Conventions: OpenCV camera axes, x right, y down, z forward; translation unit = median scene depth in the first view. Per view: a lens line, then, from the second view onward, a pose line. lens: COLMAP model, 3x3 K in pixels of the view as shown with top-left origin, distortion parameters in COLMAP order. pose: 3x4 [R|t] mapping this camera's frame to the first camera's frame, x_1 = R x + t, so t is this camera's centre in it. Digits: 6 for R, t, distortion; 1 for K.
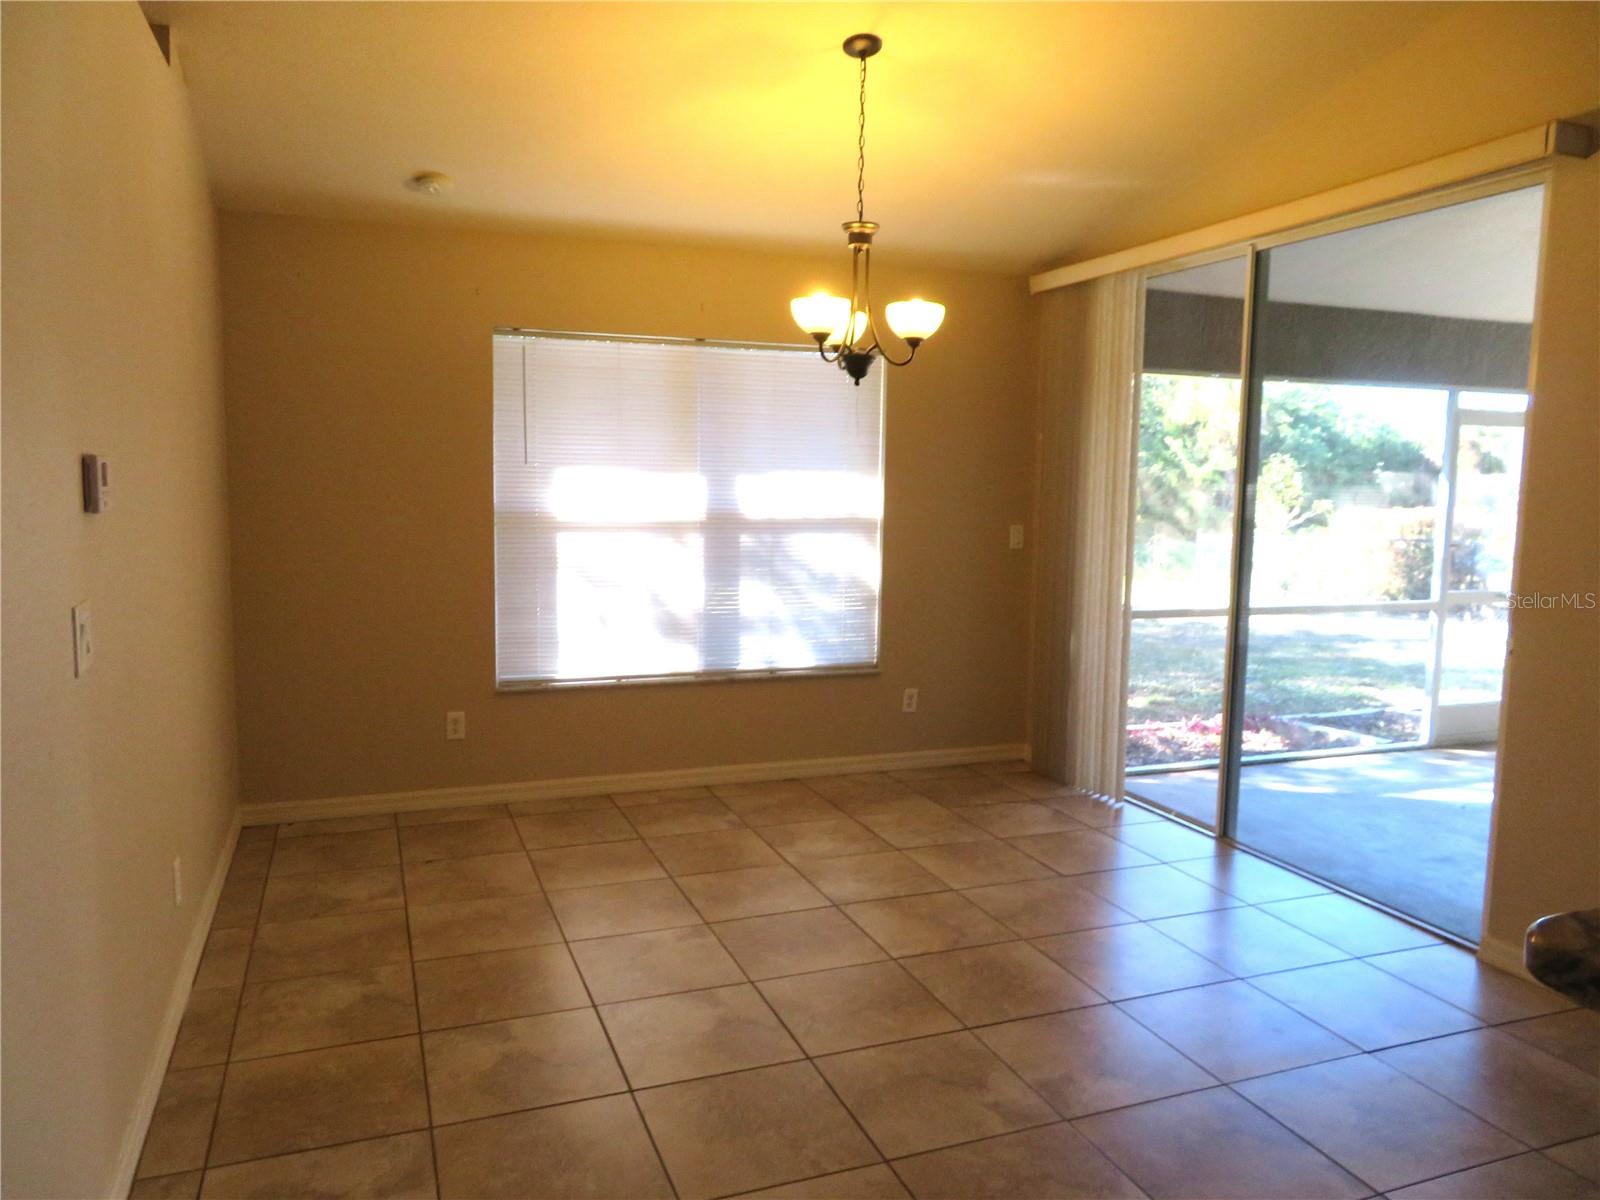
lens RADIAL K [[1153.2, 0, 794.3], [0, 1153.2, 600.2], [0, 0, 1]] dist [-0.005571, -0.001540]
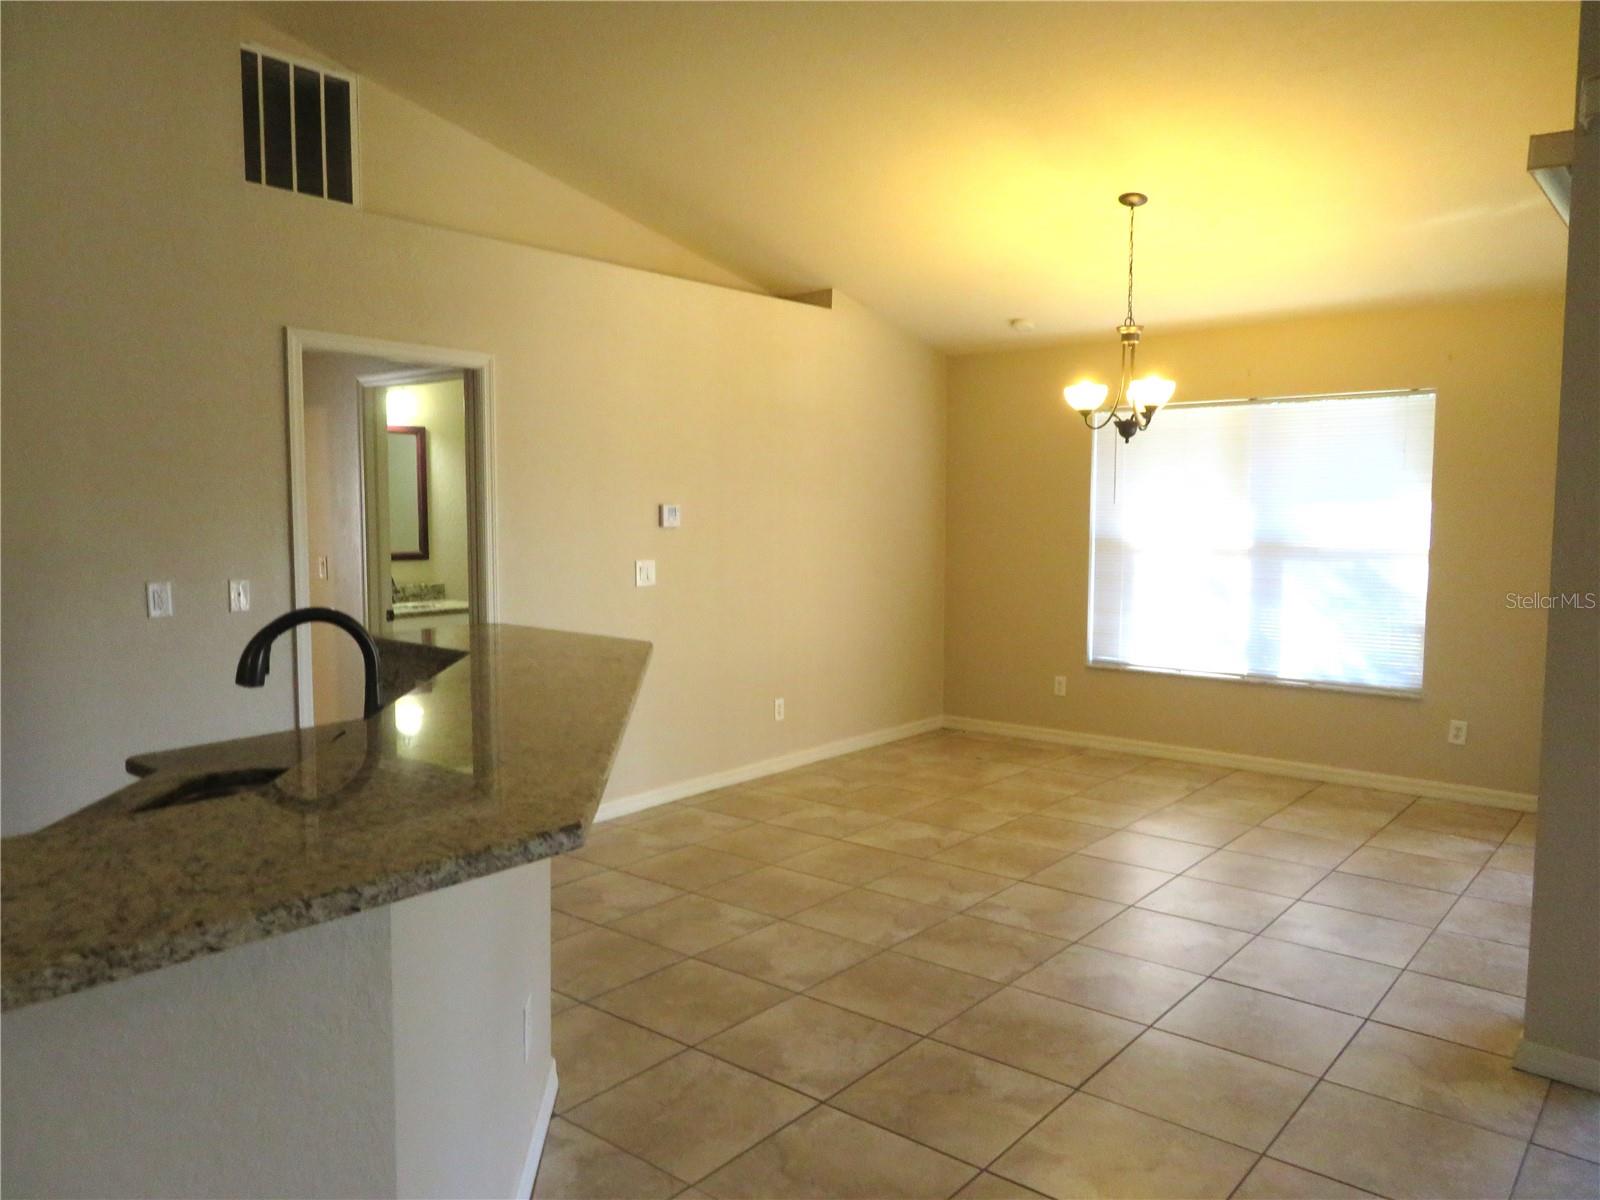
lens RADIAL K [[1153.2, 0, 794.3], [0, 1153.2, 600.2], [0, 0, 1]] dist [-0.005571, -0.001540]
pose [[0.491688, 0.056677, -0.868925, 0.769538], [-0.090015, 0.995842, 0.014020, 0.011738], [0.866106, 0.071323, 0.494746, -0.004395]]
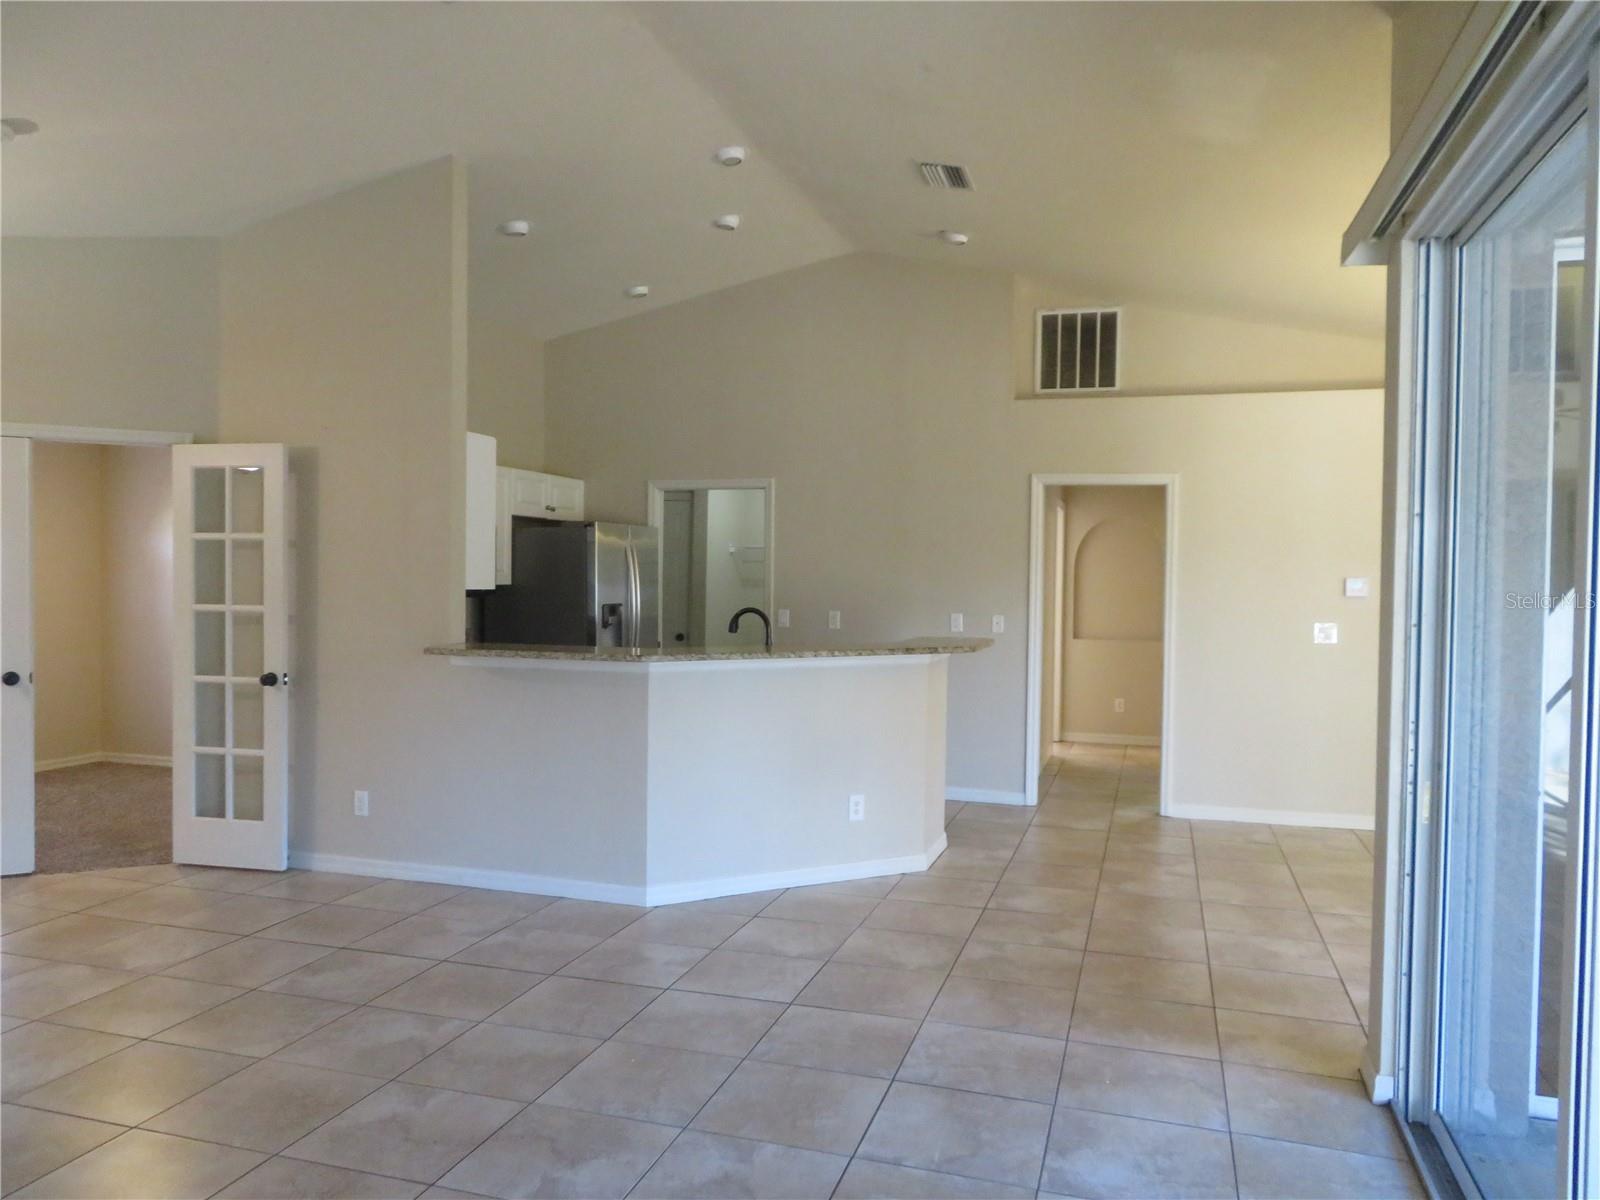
lens RADIAL K [[1153.2, 0, 794.3], [0, 1153.2, 600.2], [0, 0, 1]] dist [-0.005571, -0.001540]
pose [[-0.614816, -0.003012, -0.788665, 1.195243], [-0.109433, 0.990645, 0.081527, -0.066460], [0.781042, 0.136431, -0.609394, 0.750455]]
